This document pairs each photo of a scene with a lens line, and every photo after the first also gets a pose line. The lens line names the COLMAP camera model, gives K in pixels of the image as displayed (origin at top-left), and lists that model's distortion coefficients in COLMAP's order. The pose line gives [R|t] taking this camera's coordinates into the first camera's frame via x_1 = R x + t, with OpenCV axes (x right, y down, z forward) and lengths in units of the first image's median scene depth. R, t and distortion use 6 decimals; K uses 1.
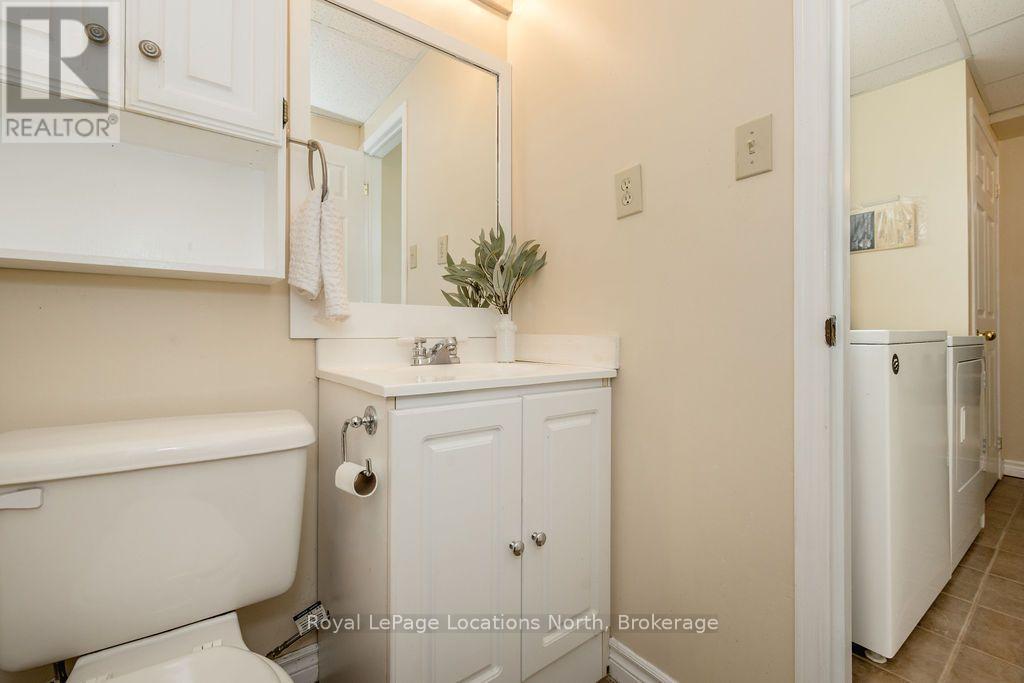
lens RADIAL K [[433.7, 0, 511.5], [0, 433.7, 335.8], [0, 0, 1]] dist [-0.000815, 0.000617]
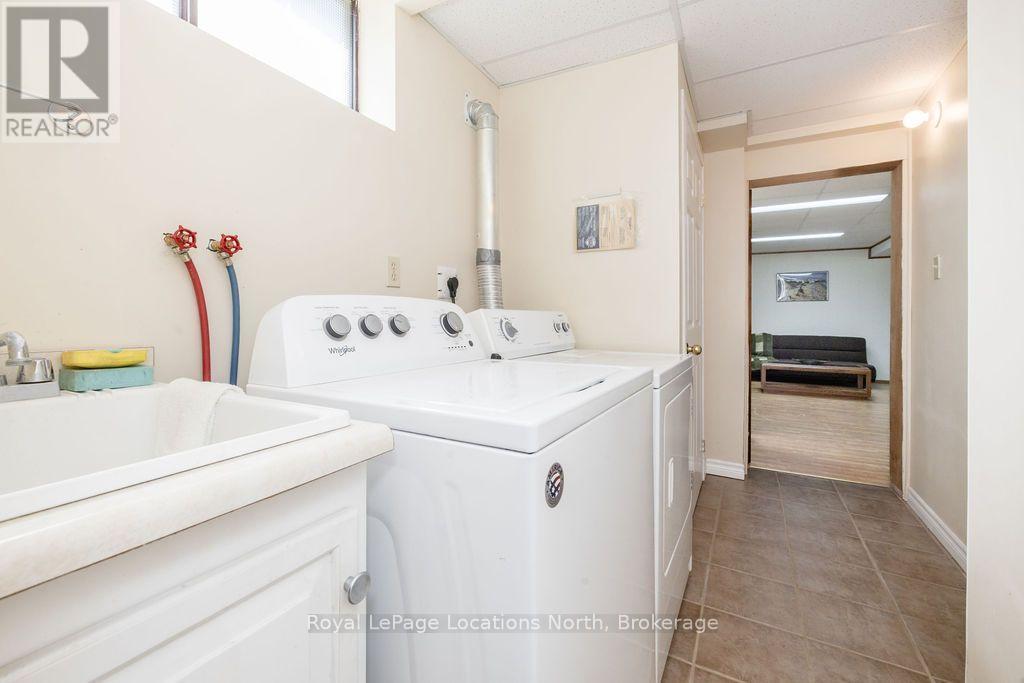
lens RADIAL K [[433.7, 0, 510.4], [0, 433.7, 321.3], [0, 0, 1]] dist [-0.000815, 0.000617]
pose [[0.909415, 0.001281, 0.415888, 0.334040], [-0.002072, 0.999997, 0.001451, -0.059460], [-0.415885, -0.002181, 0.909415, 0.304142]]
